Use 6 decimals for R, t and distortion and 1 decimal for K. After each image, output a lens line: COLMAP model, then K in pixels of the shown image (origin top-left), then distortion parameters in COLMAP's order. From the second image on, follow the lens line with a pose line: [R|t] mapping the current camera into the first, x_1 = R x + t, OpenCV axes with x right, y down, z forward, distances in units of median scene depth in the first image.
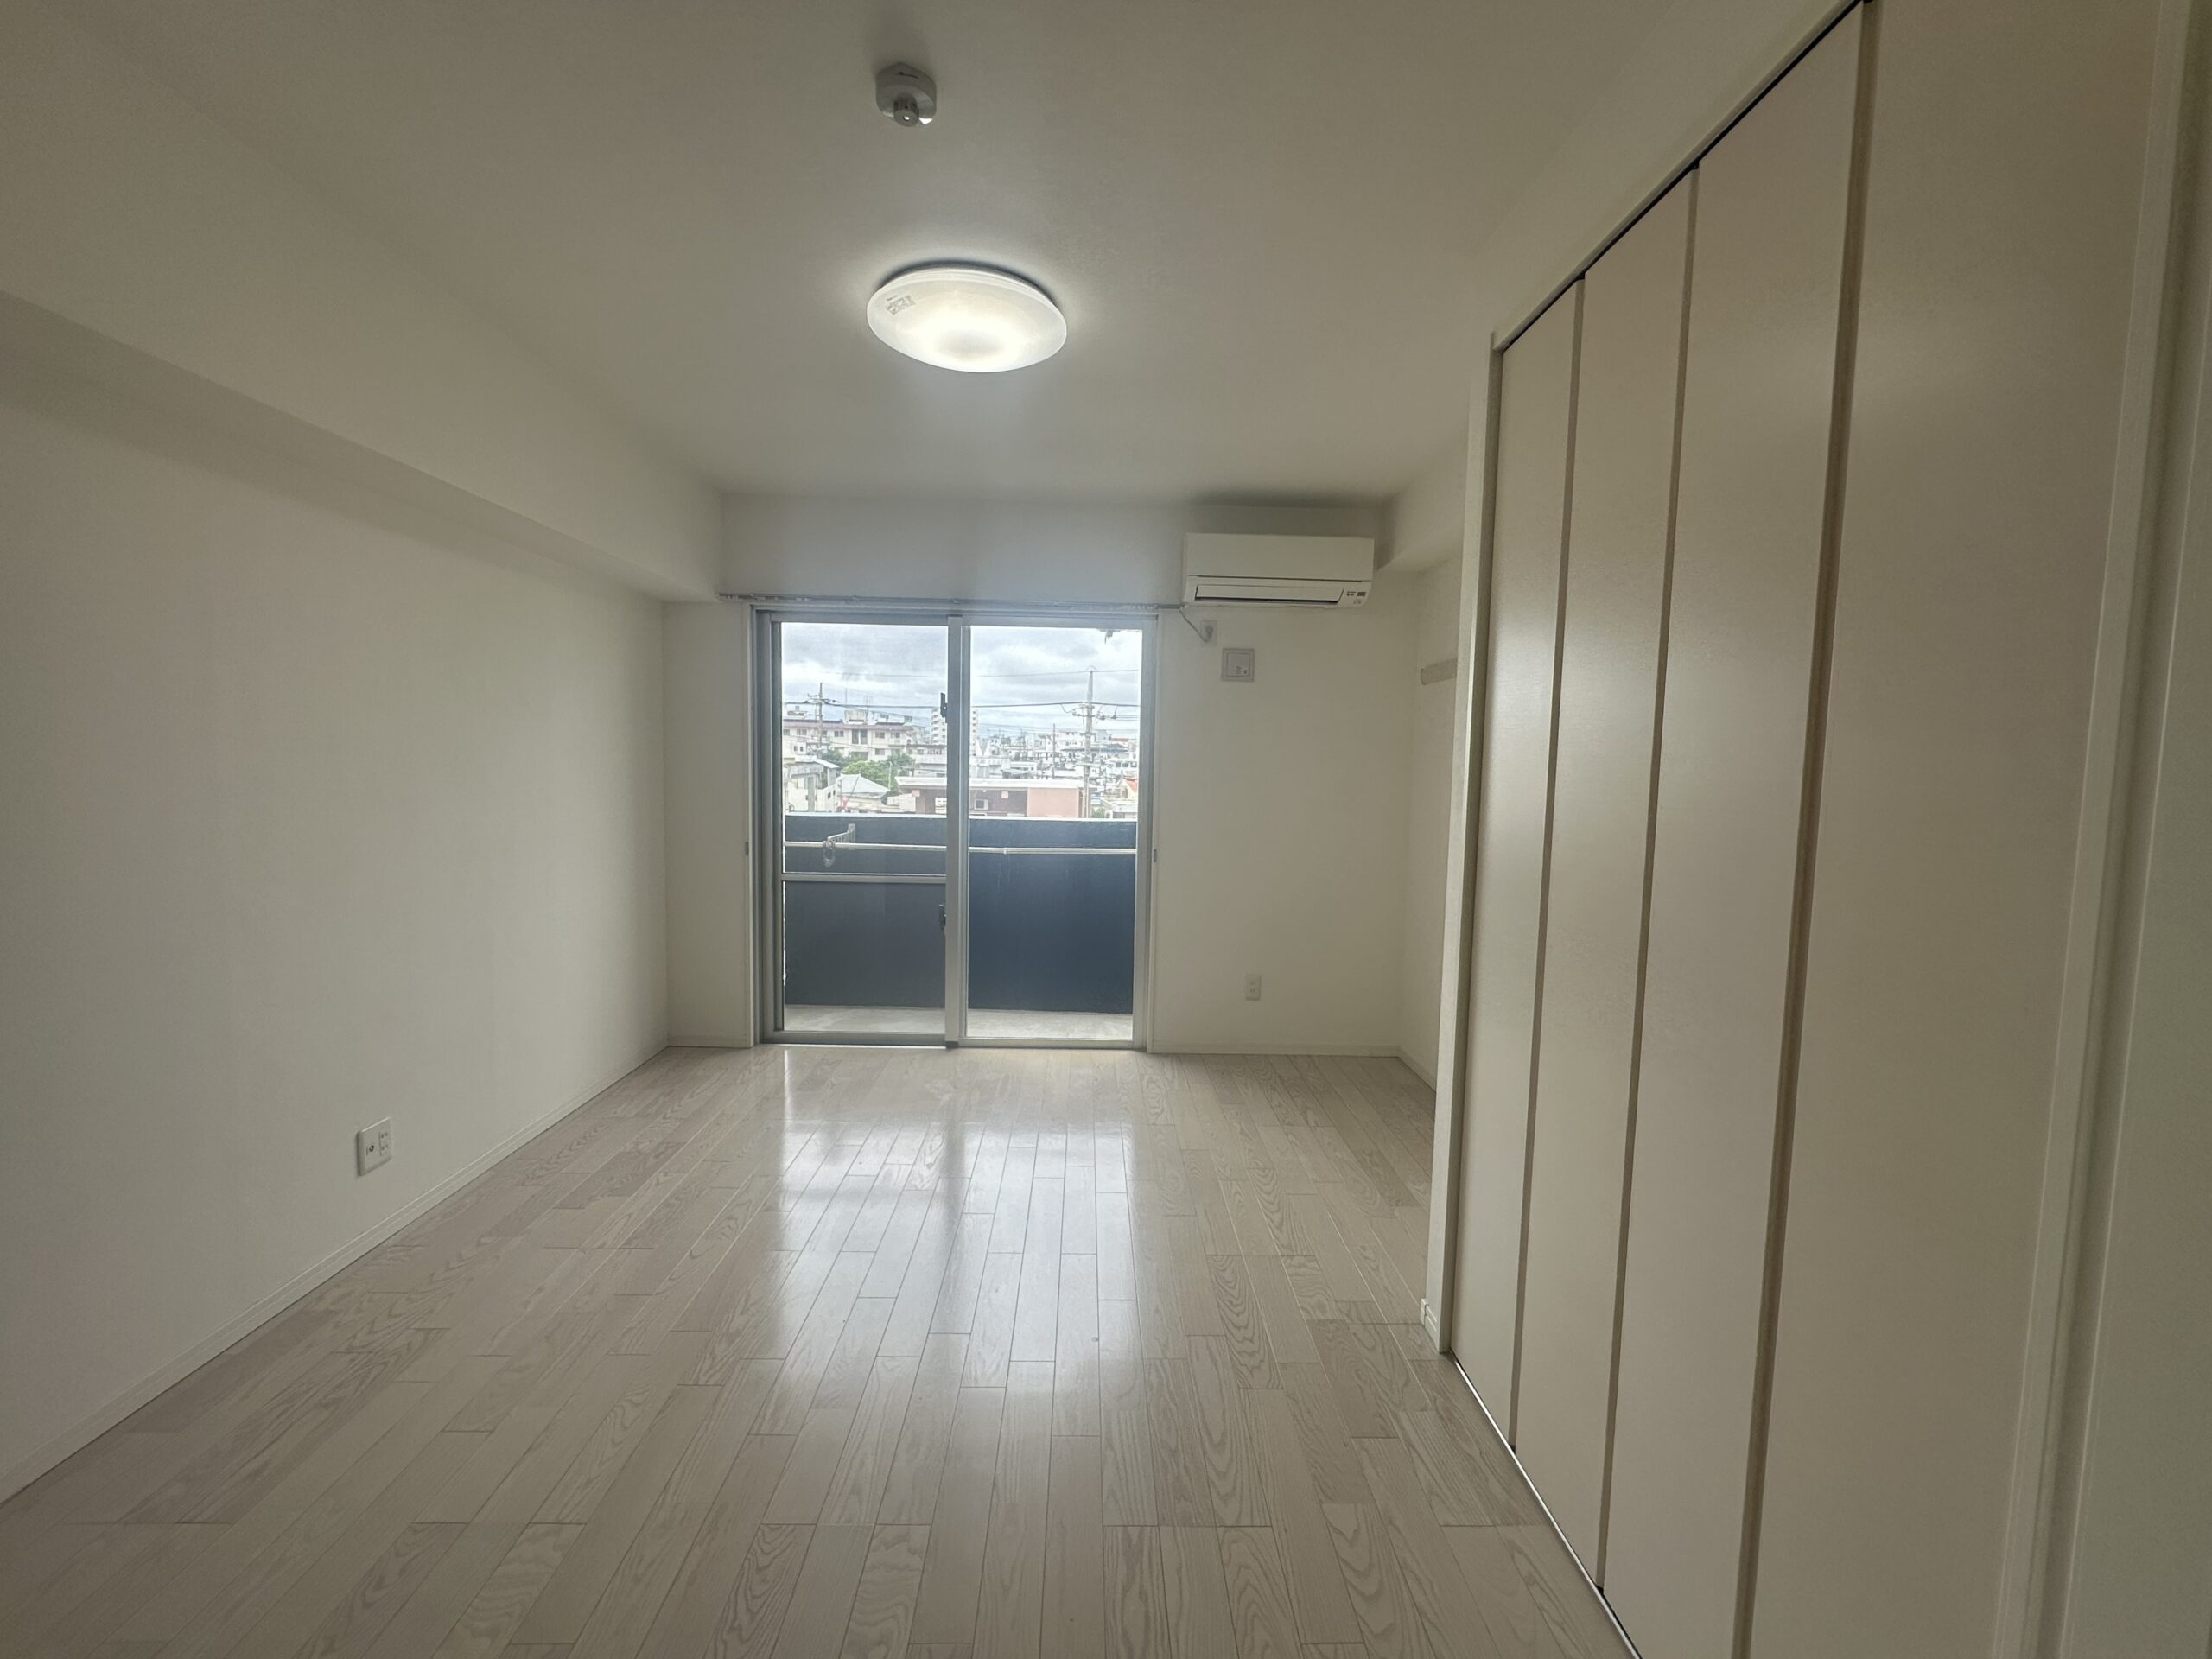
lens RADIAL K [[897.9, 0, 1103.1], [0, 897.9, 833.1], [0, 0, 1]] dist [-0.004018, -0.000123]
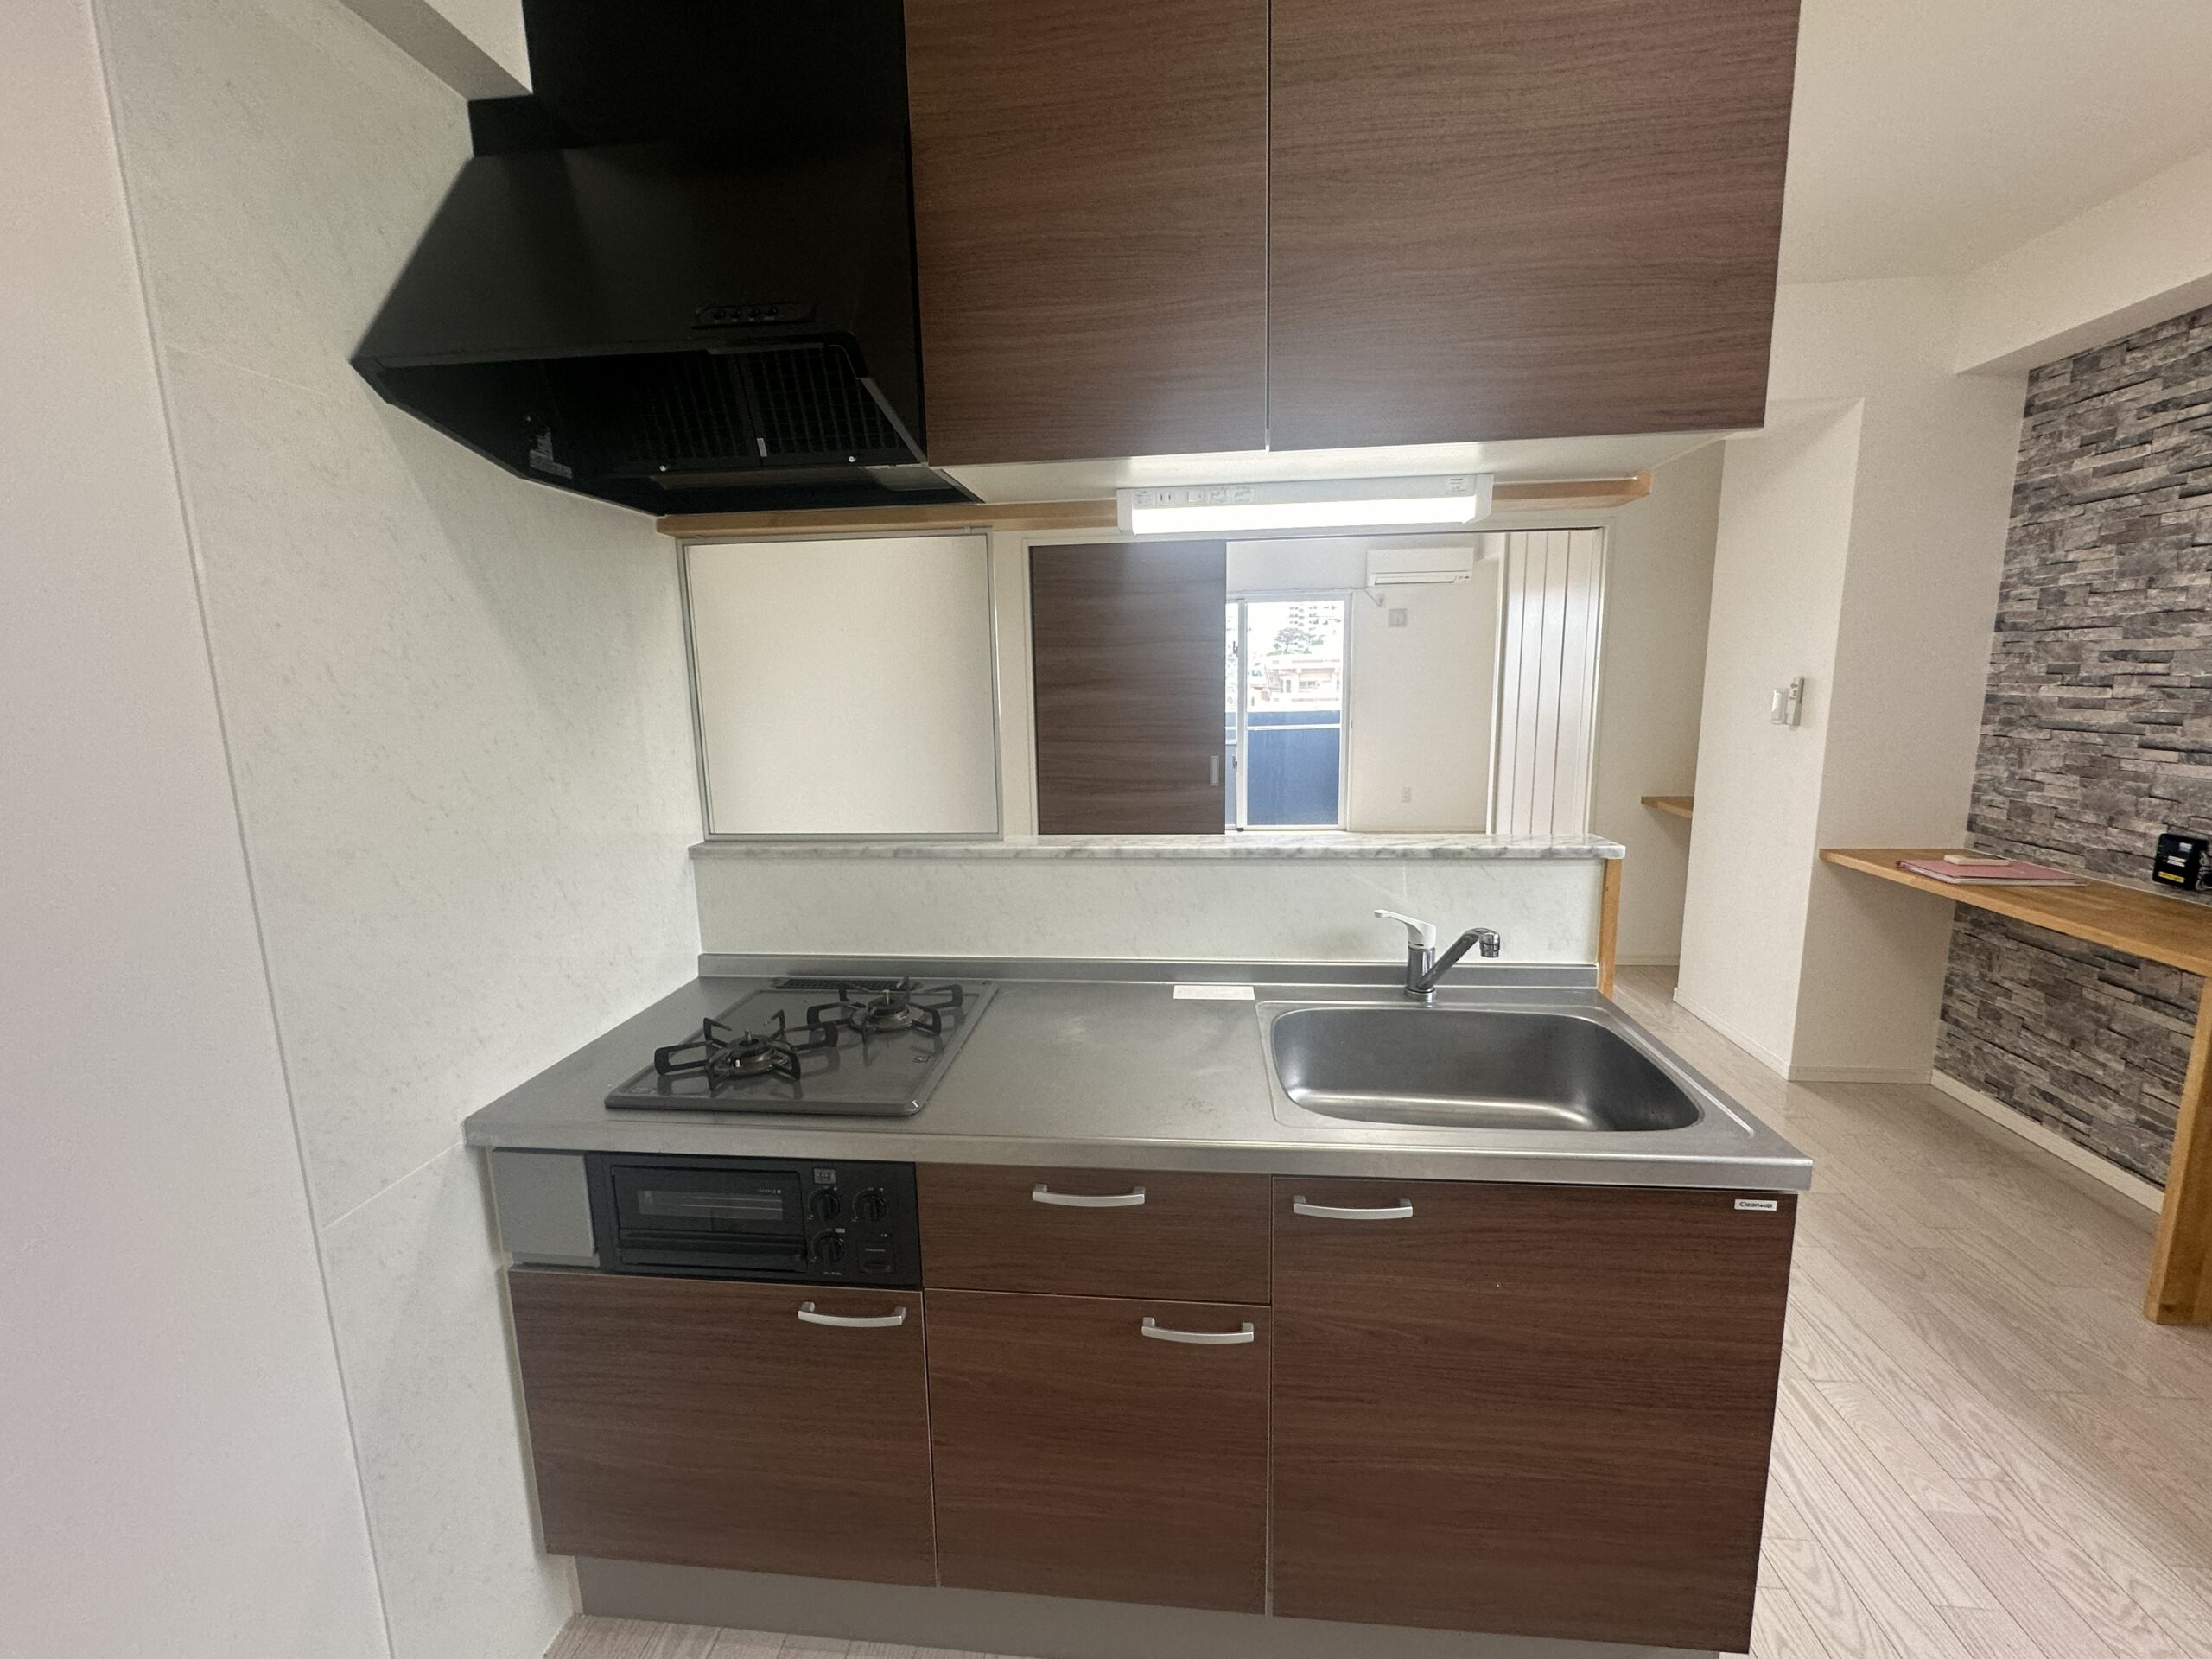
lens RADIAL K [[897.9, 0, 1105.4], [0, 897.9, 832.1], [0, 0, 1]] dist [-0.004018, -0.000123]
pose [[0.987984, -0.013525, -0.153964, -0.155434], [0.028869, 0.994781, 0.097862, 0.043932], [0.151837, -0.101131, 0.983218, -0.886613]]
